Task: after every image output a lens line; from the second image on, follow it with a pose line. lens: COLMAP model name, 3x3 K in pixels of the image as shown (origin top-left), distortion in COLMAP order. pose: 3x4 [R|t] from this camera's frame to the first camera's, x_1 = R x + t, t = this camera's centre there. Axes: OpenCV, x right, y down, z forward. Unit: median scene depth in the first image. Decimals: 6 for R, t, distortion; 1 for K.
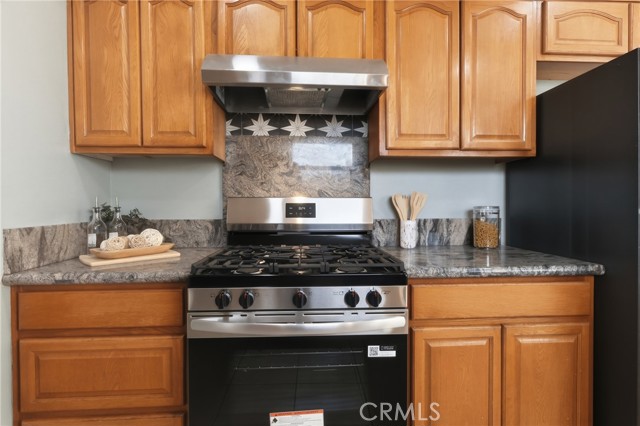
lens RADIAL K [[324.5, 0, 320.0], [0, 324.5, 213.0], [0, 0, 1]] dist [-0.002646, -0.000069]
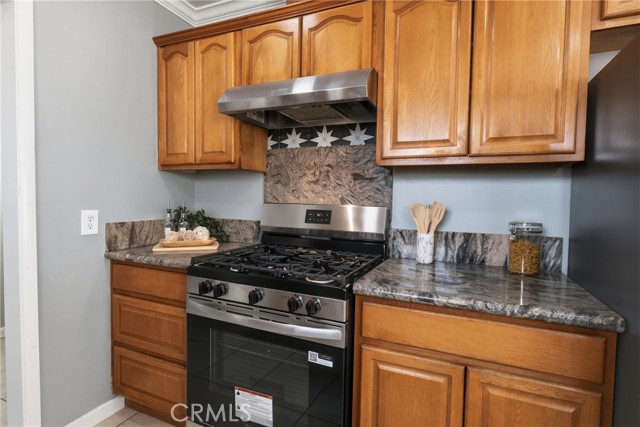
lens RADIAL K [[324.5, 0, 320.0], [0, 324.5, 213.5], [0, 0, 1]] dist [-0.002646, -0.000069]
pose [[0.887228, 0.042060, -0.459411, 0.502259], [-0.033524, 0.999080, 0.026726, -0.054765], [0.460112, -0.008311, 0.887822, 0.057613]]
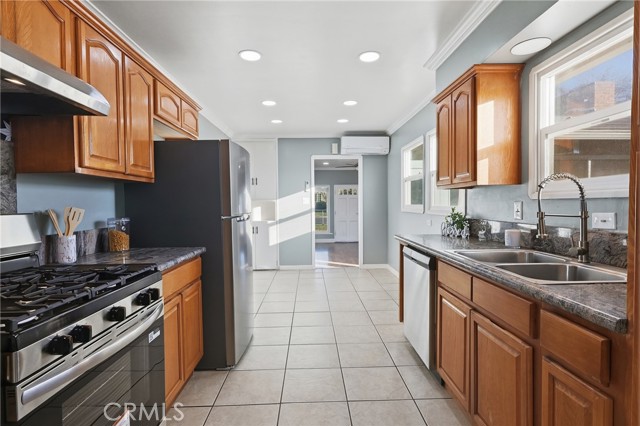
lens RADIAL K [[324.5, 0, 320.0], [0, 324.5, 213.0], [0, 0, 1]] dist [-0.002646, -0.000069]
pose [[0.042700, -0.022848, 0.998827, -0.814622], [0.029821, 0.999322, 0.021585, -0.052119], [-0.998643, 0.028865, 0.043353, 0.205416]]
